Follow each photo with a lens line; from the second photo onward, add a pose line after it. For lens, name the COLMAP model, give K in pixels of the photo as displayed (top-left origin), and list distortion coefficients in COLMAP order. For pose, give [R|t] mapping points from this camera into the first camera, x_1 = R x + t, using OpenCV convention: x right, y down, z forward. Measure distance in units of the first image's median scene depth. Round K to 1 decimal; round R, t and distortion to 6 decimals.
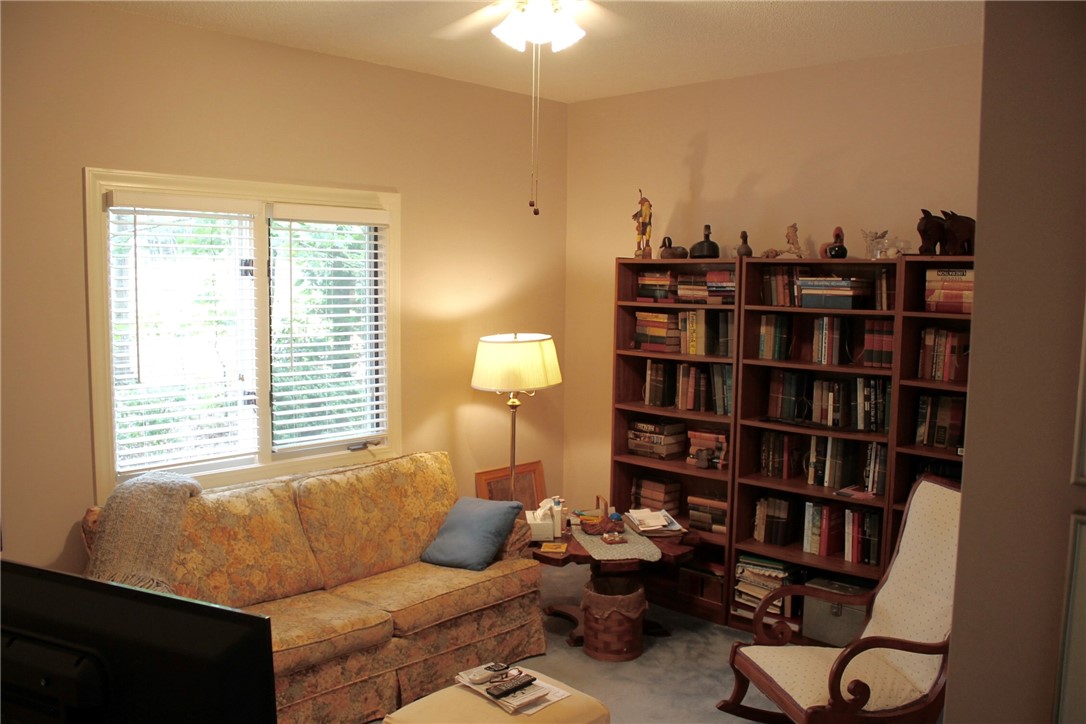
lens RADIAL K [[914.8, 0, 540.0], [0, 914.8, 374.2], [0, 0, 1]] dist [-0.170665, 0.168050]
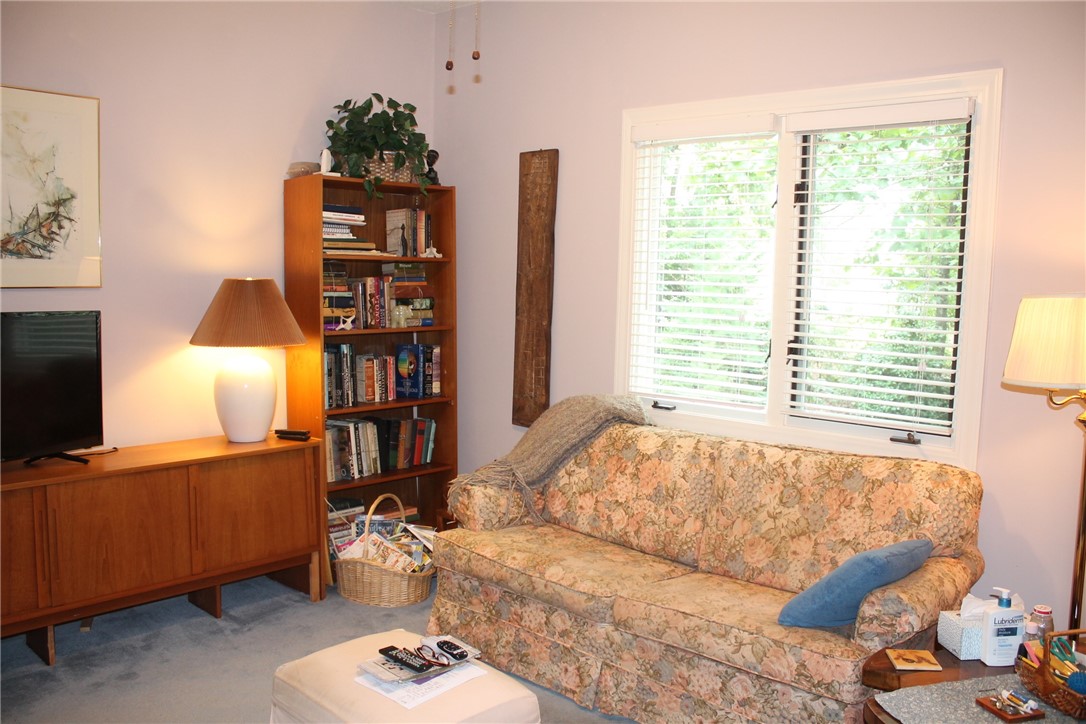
lens RADIAL K [[914.8, 0, 540.0], [0, 914.8, 374.2], [0, 0, 1]] dist [-0.170665, 0.168050]
pose [[0.015490, 0.099048, -0.994962, 0.615964], [-0.125647, 0.987386, 0.096338, -0.002403], [0.991954, 0.123522, 0.027740, 0.867002]]
